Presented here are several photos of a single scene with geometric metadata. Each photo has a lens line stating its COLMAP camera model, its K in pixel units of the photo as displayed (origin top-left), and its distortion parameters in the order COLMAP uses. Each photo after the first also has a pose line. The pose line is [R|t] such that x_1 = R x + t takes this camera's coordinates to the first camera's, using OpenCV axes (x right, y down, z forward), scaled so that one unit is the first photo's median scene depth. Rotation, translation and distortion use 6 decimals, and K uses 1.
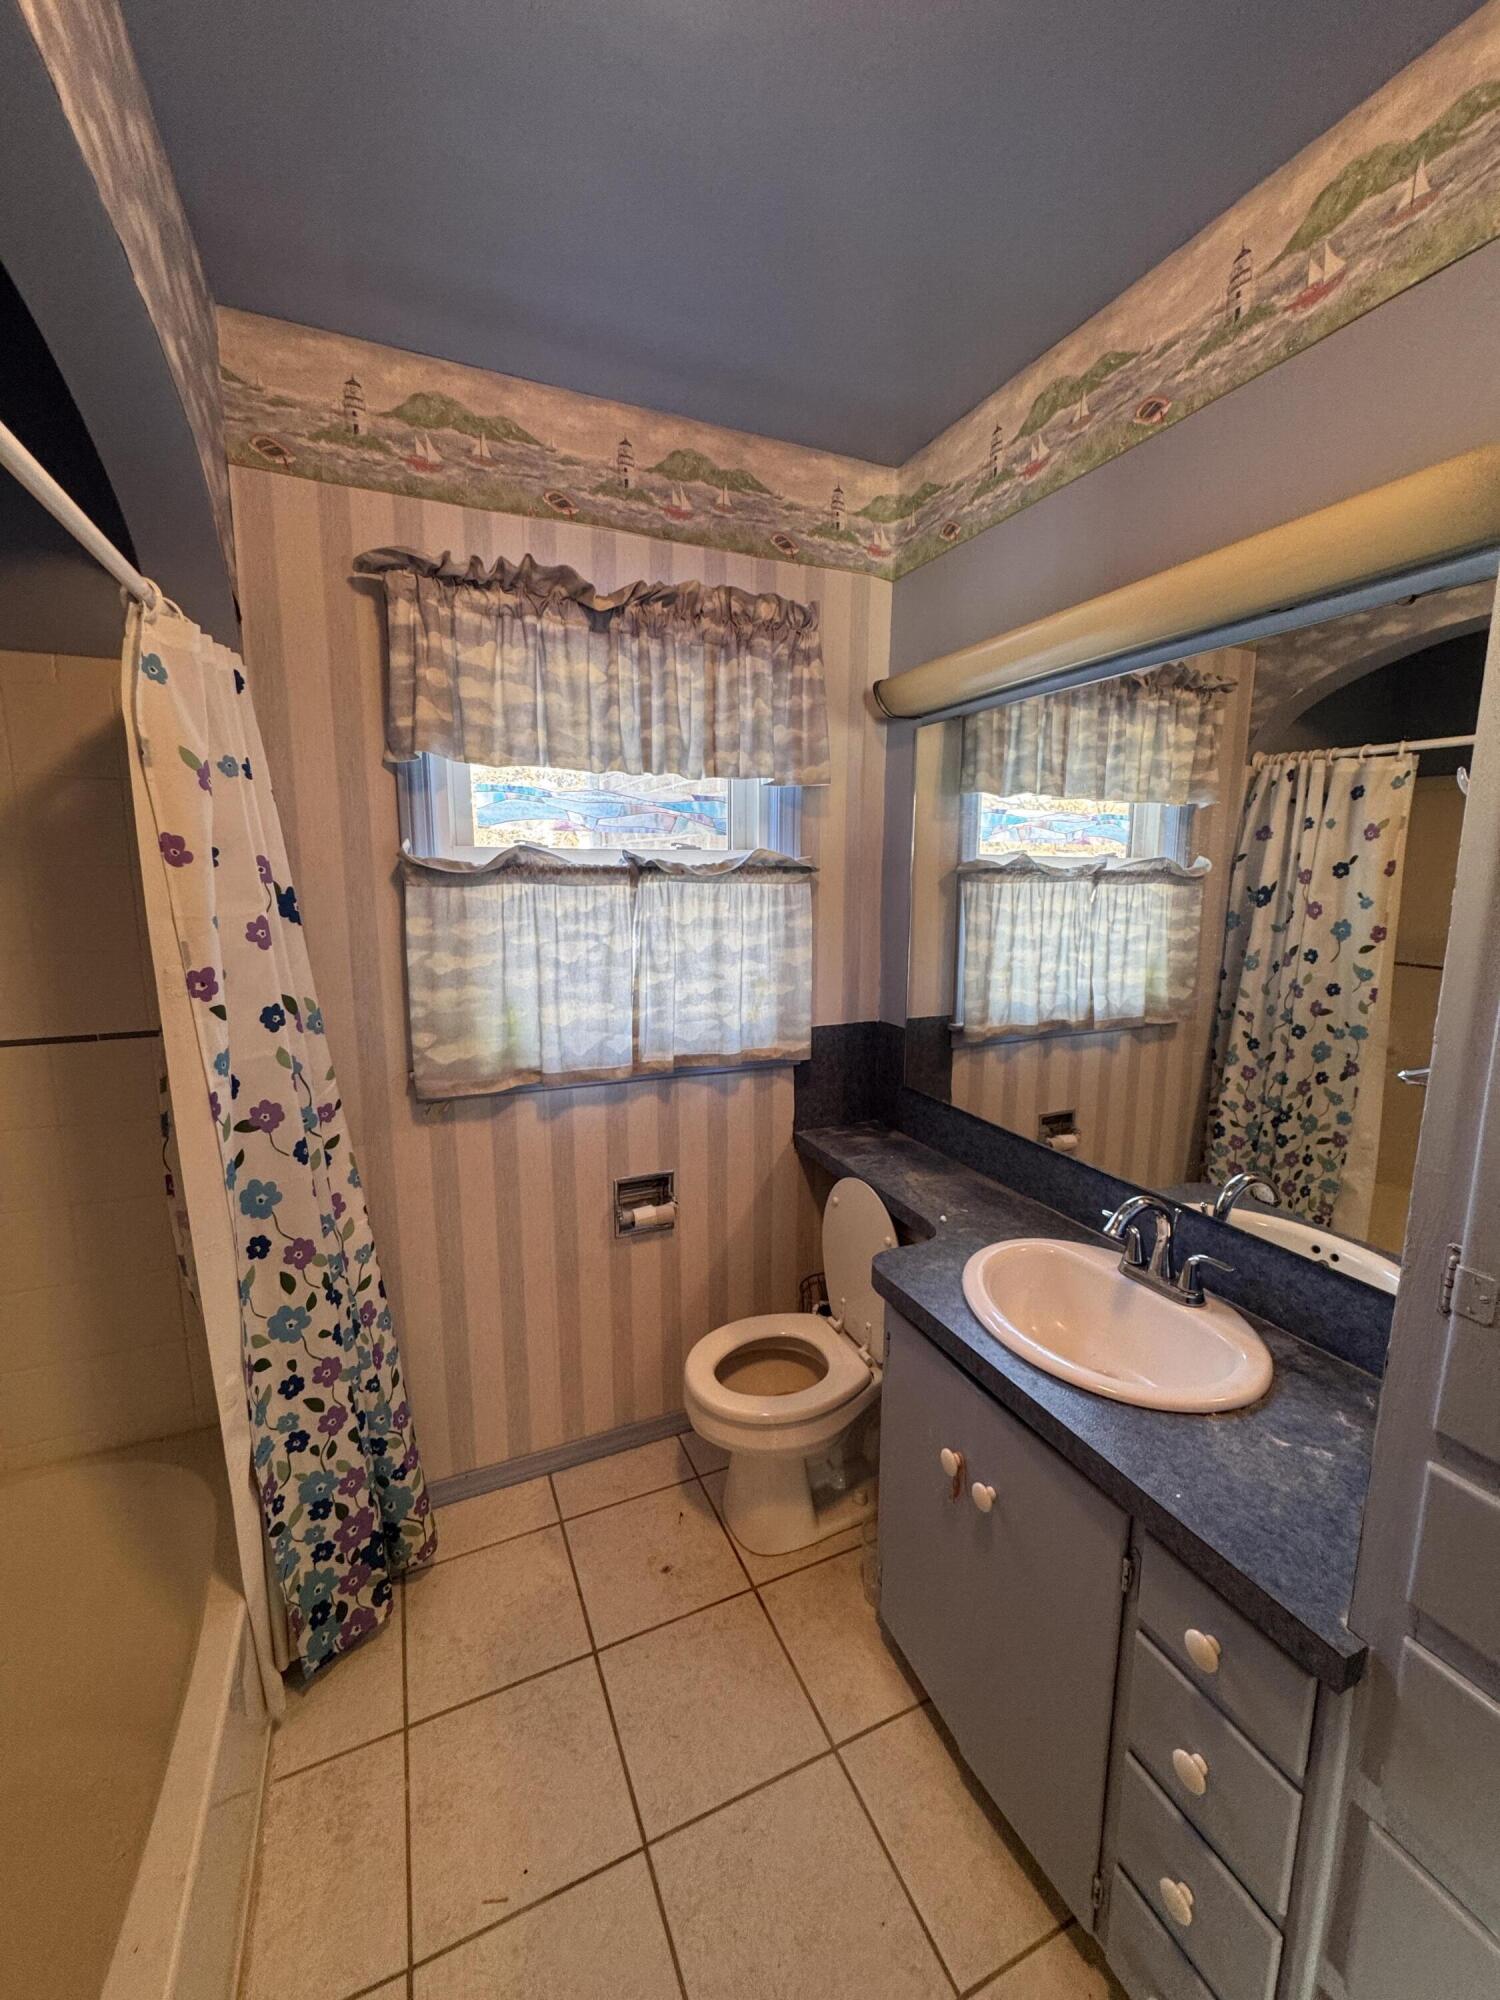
lens RADIAL K [[791.6, 0, 750.4], [0, 791.6, 998.8], [0, 0, 1]] dist [-0.000727, -0.000637]
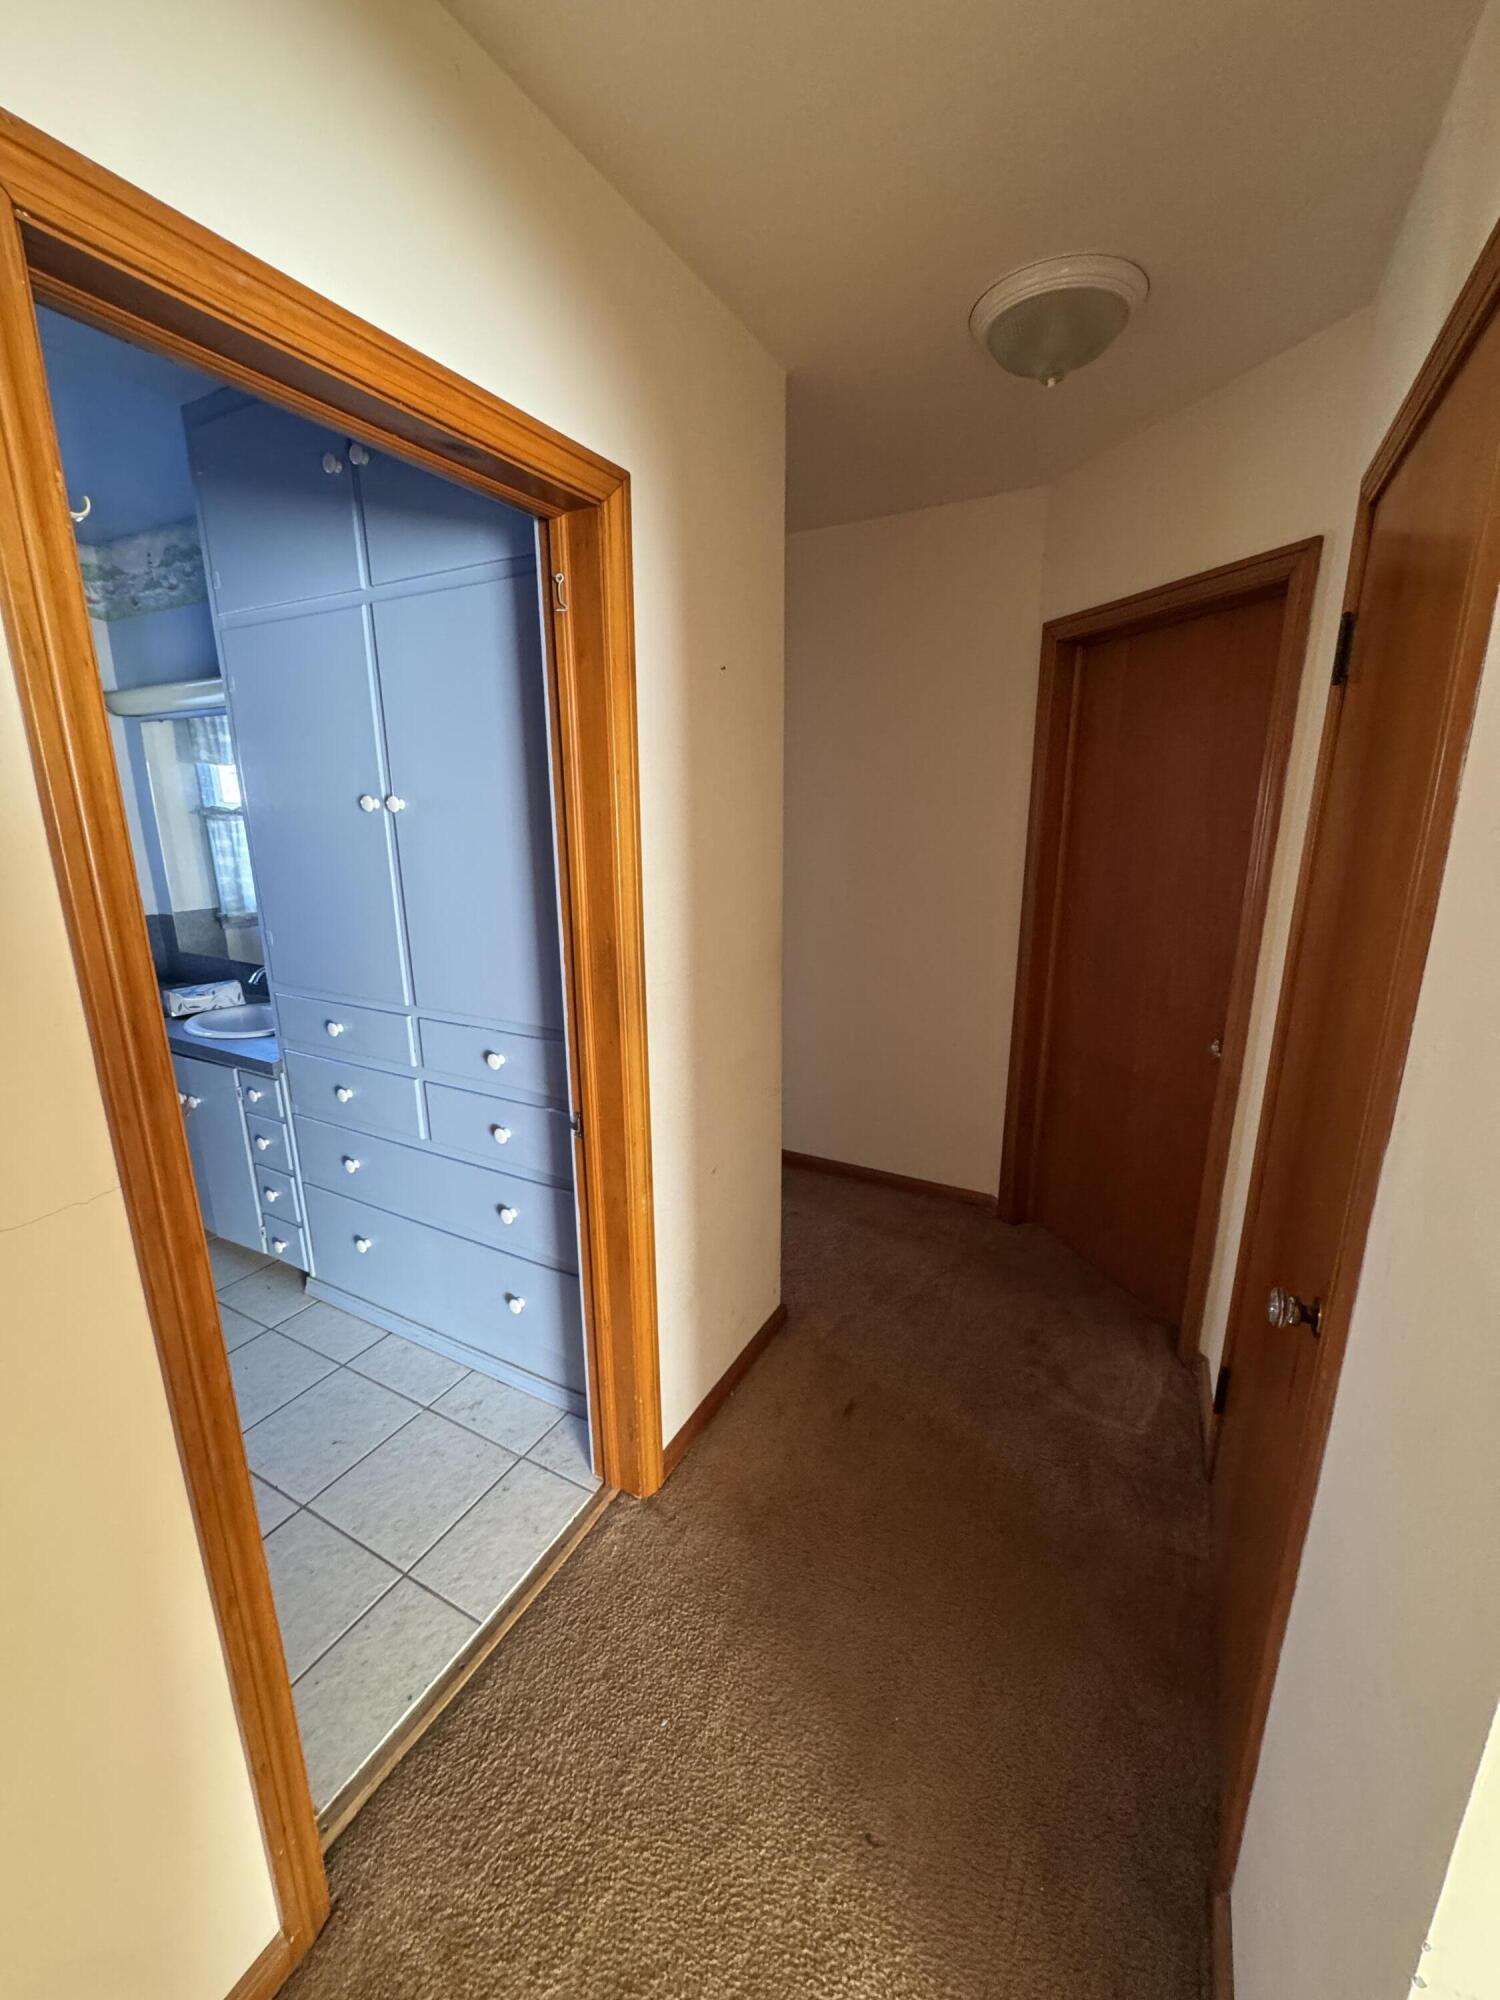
lens RADIAL K [[791.6, 0, 748.9], [0, 791.6, 1002.4], [0, 0, 1]] dist [-0.000727, -0.000637]
pose [[0.793929, -0.150277, 0.589147, 0.143892], [0.098645, 0.987973, 0.119074, 0.128589], [-0.599955, -0.036420, 0.799204, -0.914047]]
